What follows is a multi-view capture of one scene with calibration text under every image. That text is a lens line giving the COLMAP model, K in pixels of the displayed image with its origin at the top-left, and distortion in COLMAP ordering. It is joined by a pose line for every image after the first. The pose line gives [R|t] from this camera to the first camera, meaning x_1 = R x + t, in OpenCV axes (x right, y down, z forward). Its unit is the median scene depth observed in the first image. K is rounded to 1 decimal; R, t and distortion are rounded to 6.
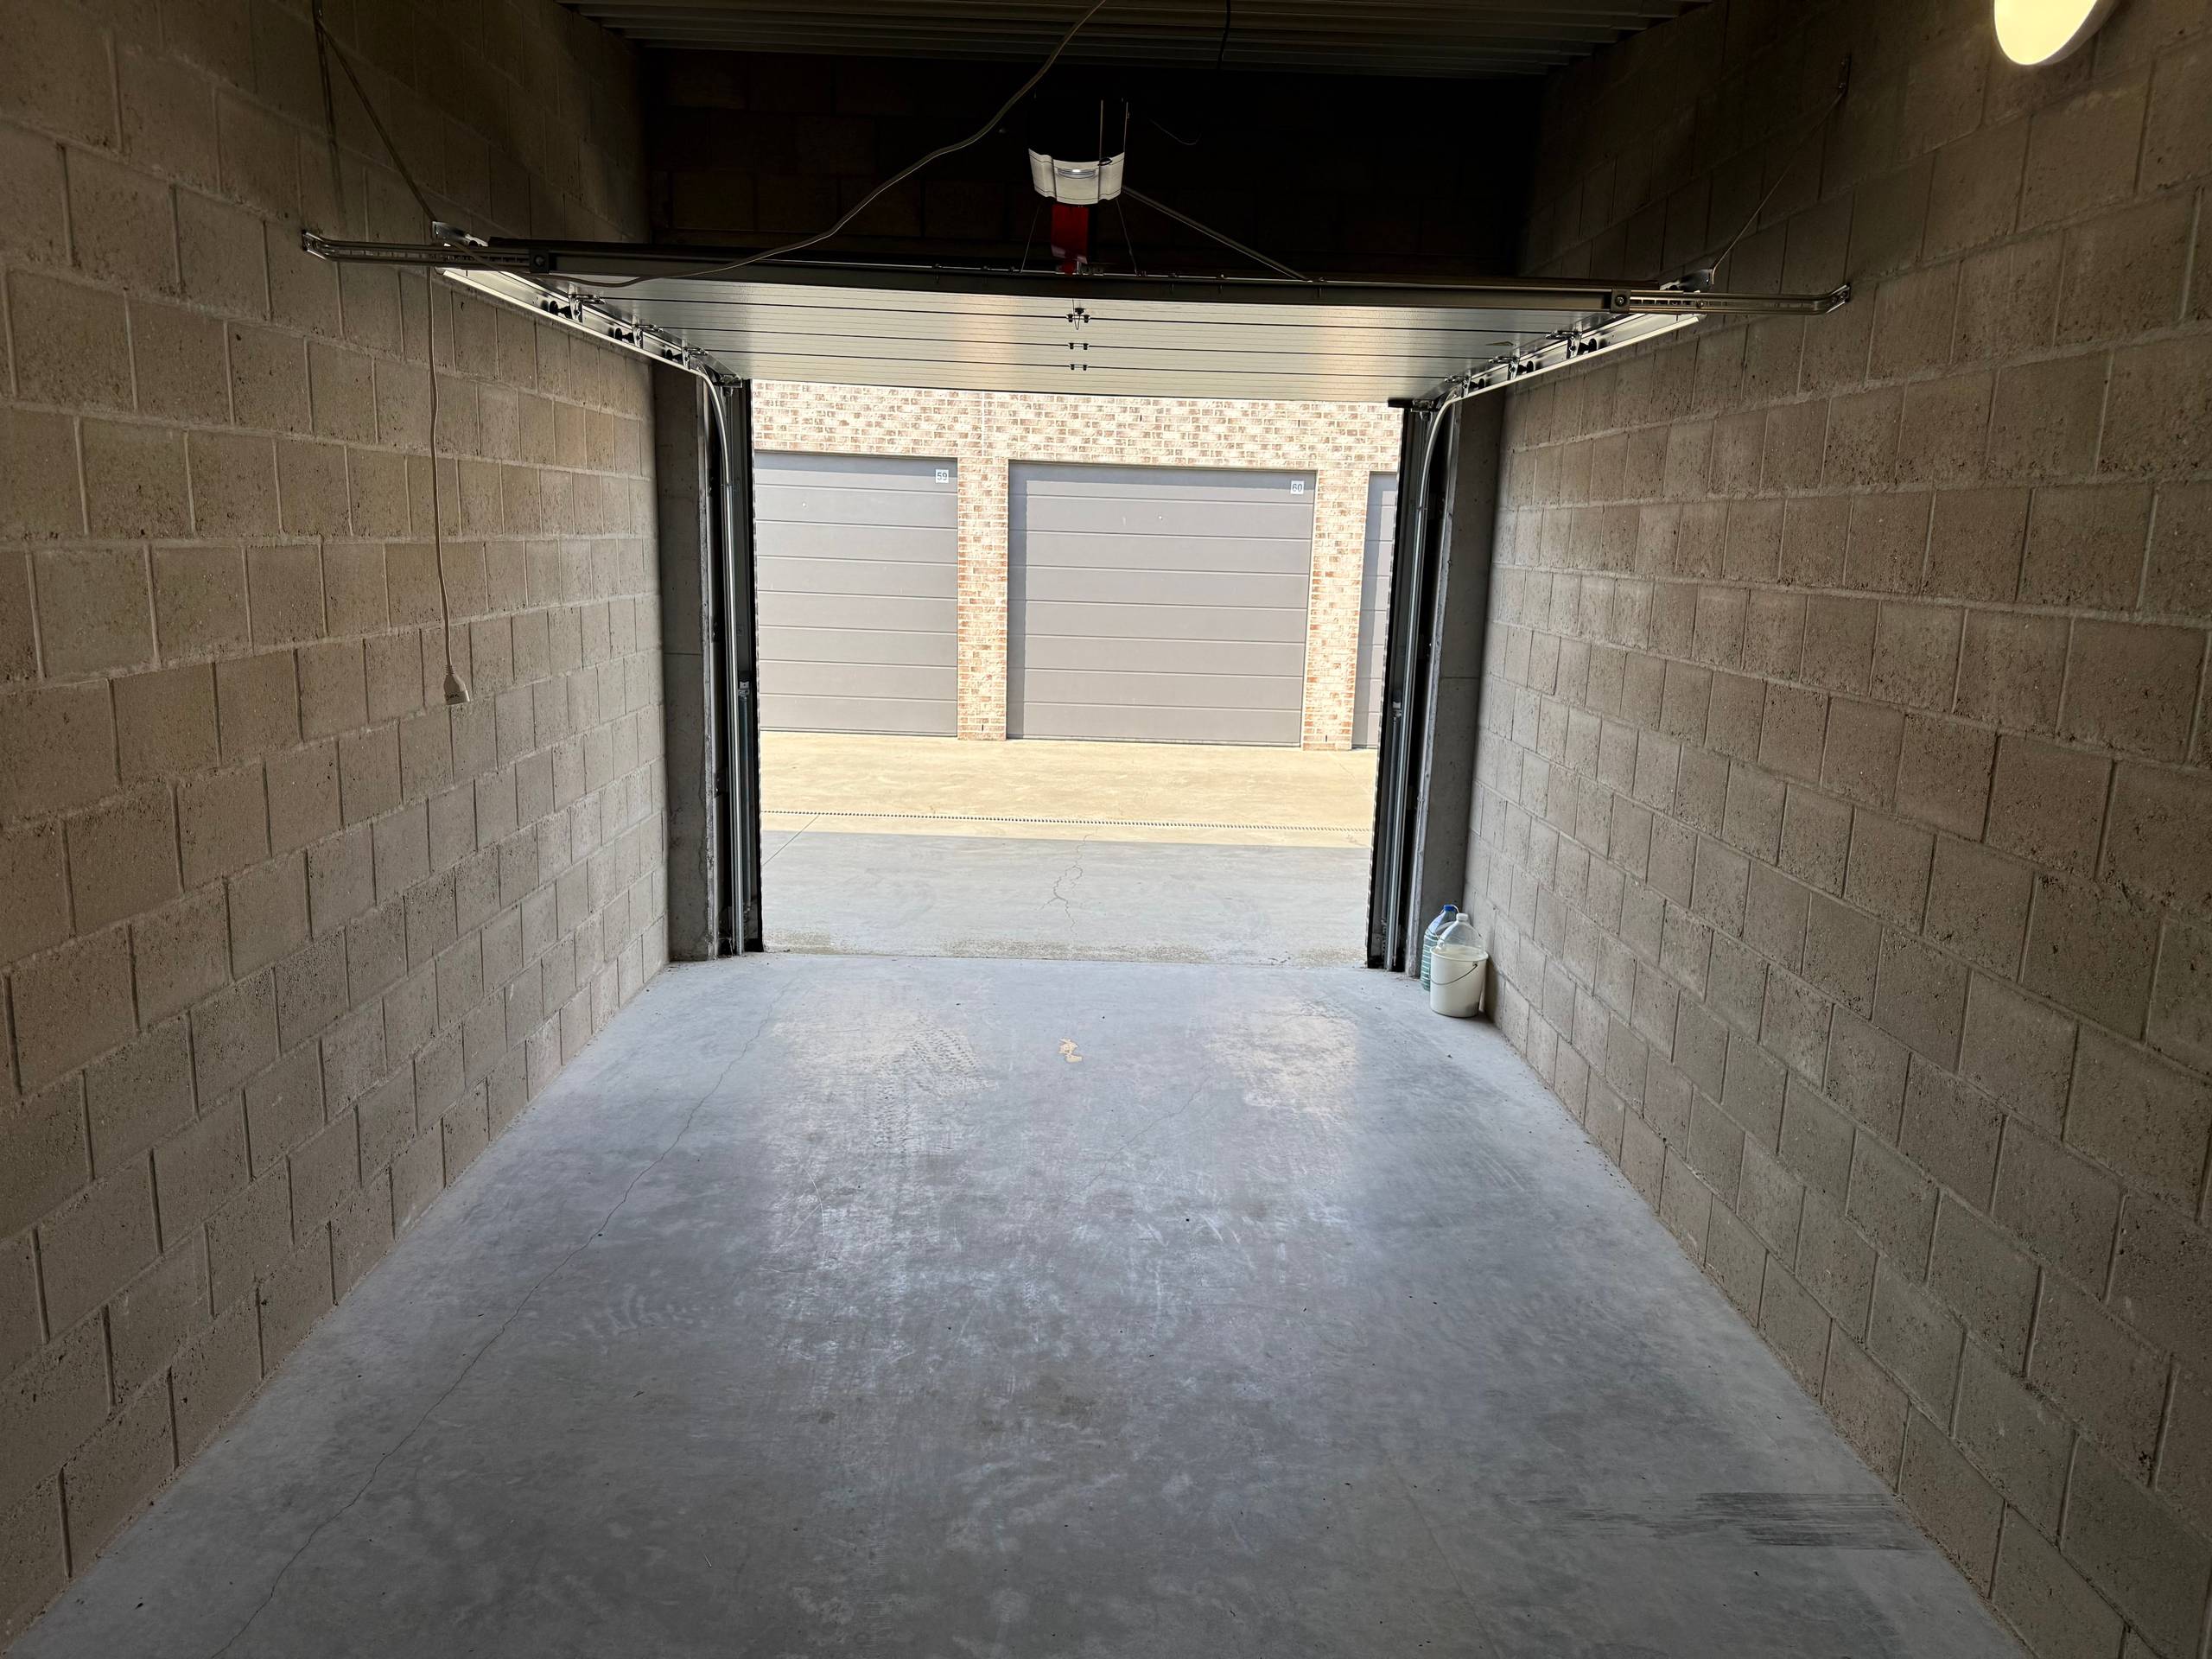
lens RADIAL K [[1548.7, 0, 1106.0], [0, 1548.7, 829.5], [0, 0, 1]] dist [0.188261, -0.274787]
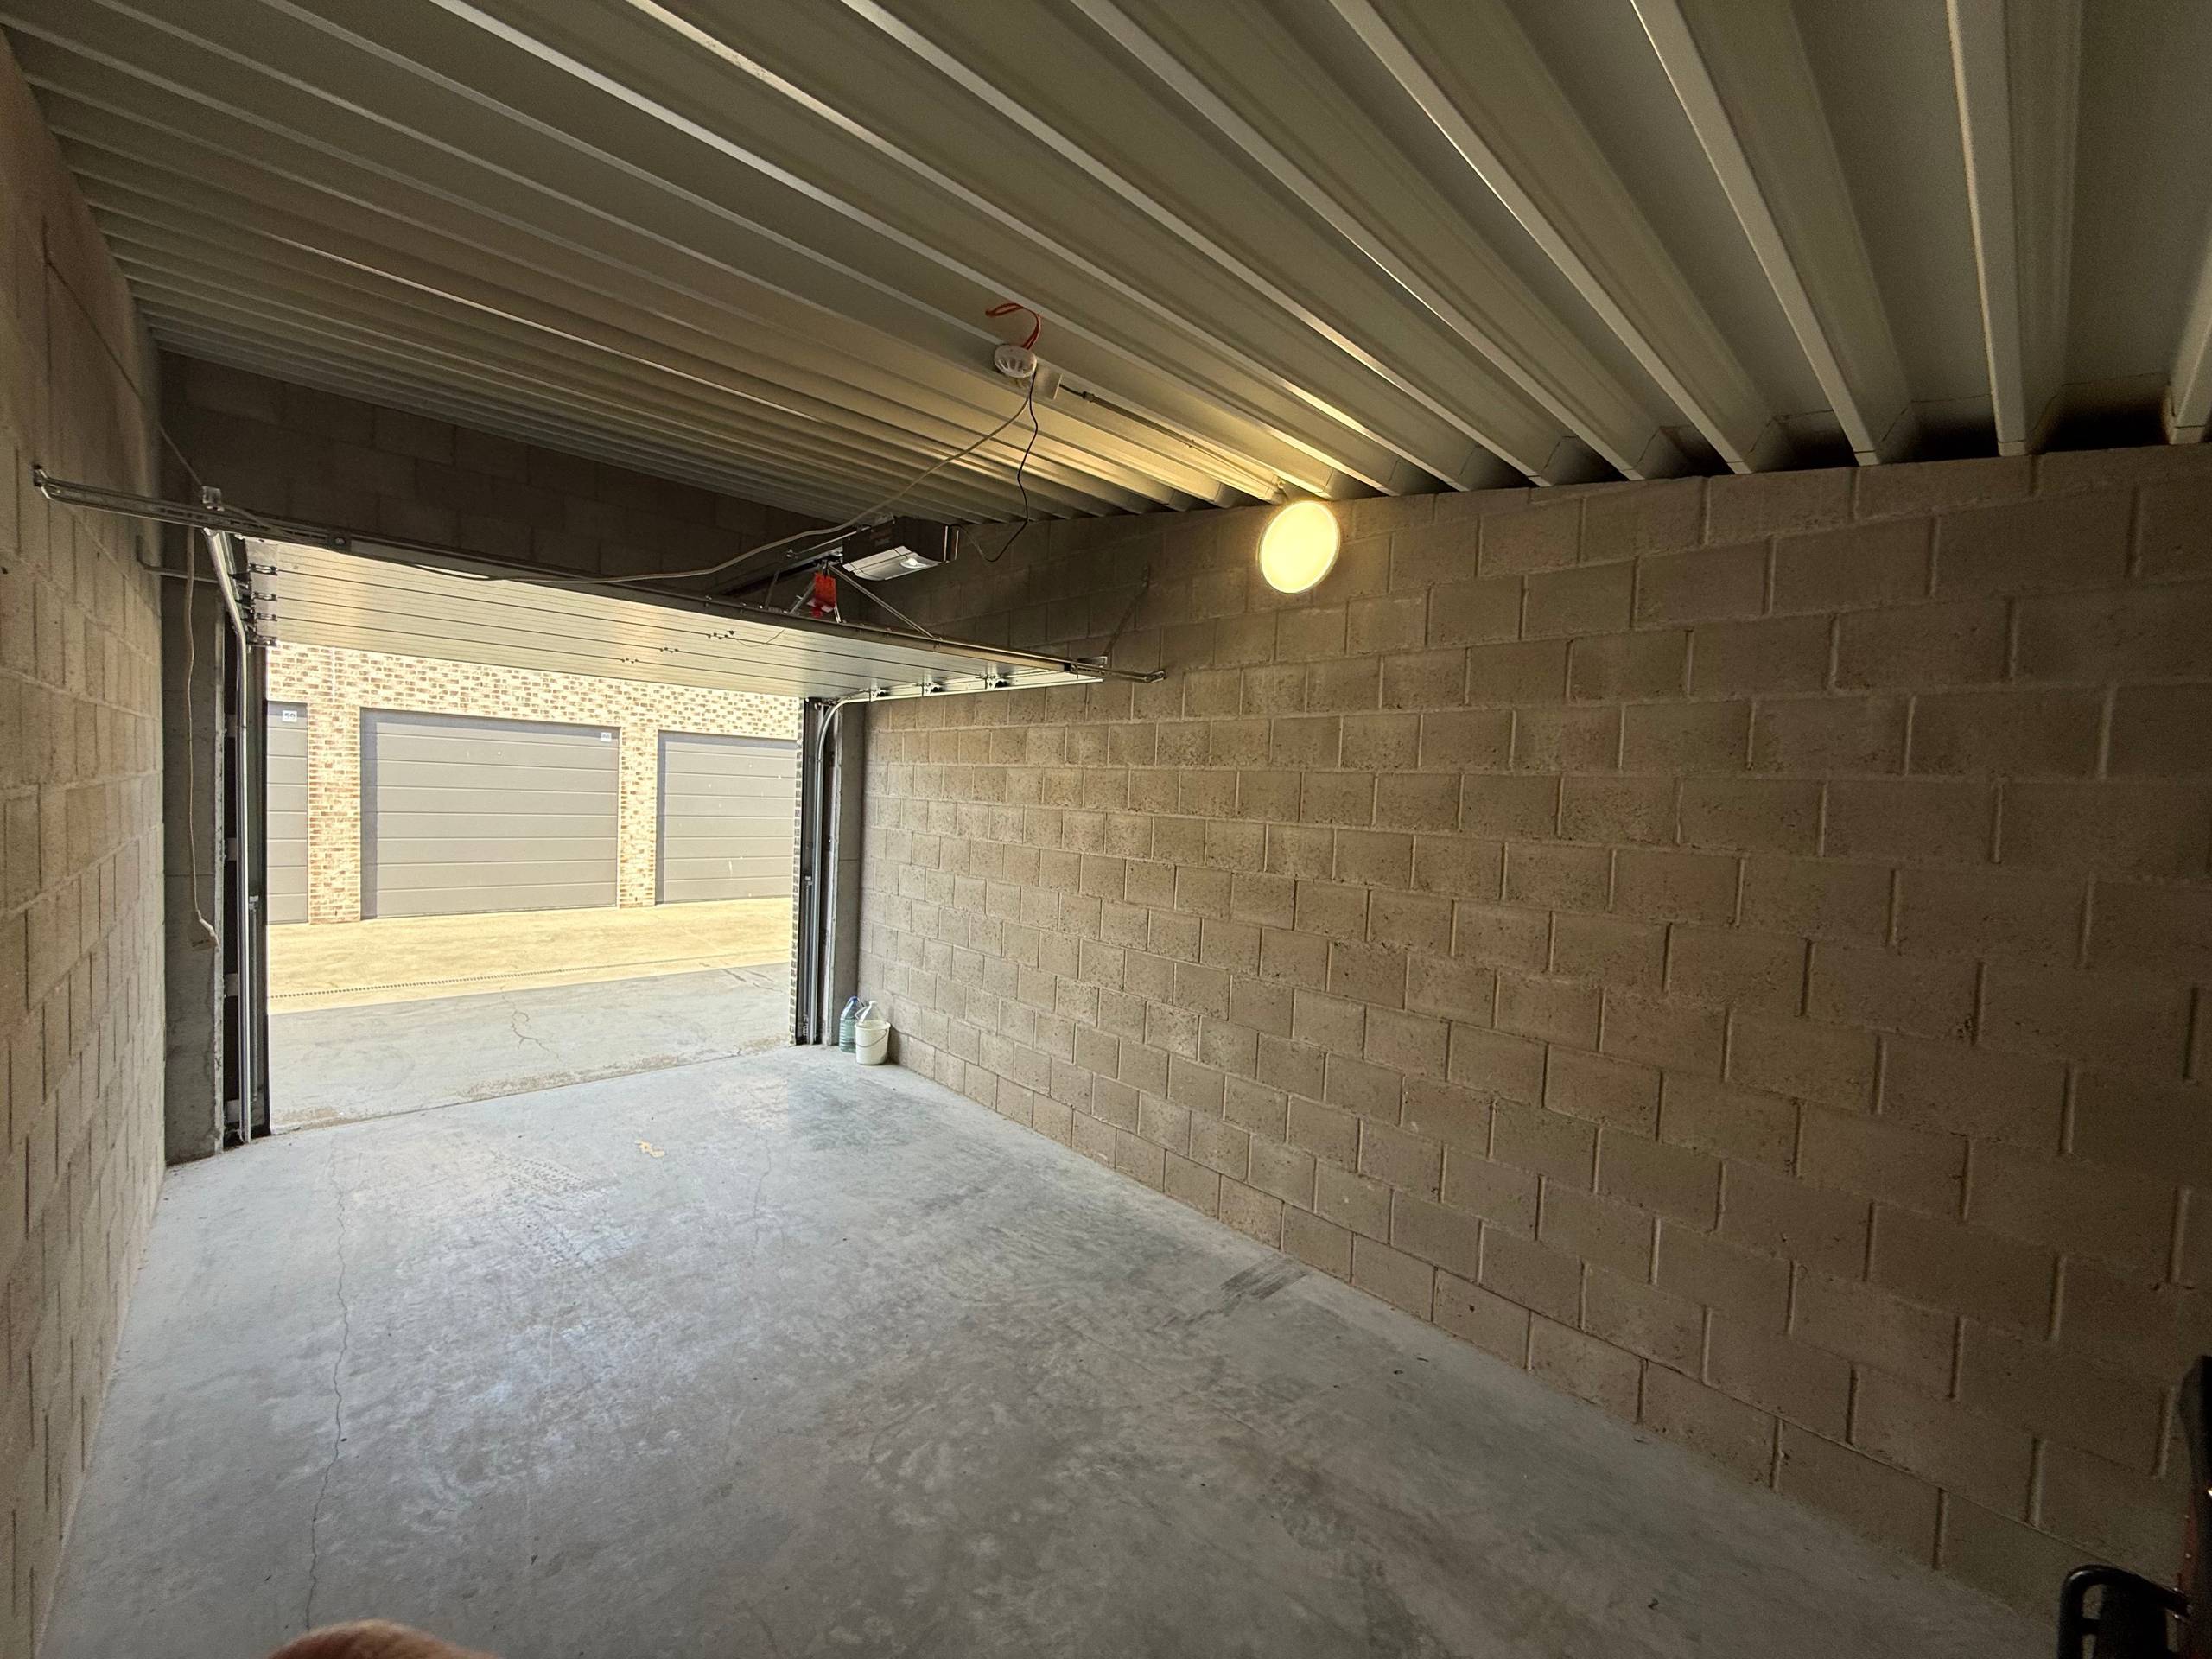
lens RADIAL K [[886.2, 0, 1106.0], [0, 886.2, 829.5], [0, 0, 1]] dist [0.008748, -0.000500]
pose [[0.745139, -0.028405, 0.666304, -0.229189], [0.105185, 0.991593, -0.075359, -0.032631], [-0.658562, 0.126238, 0.741862, 0.125111]]
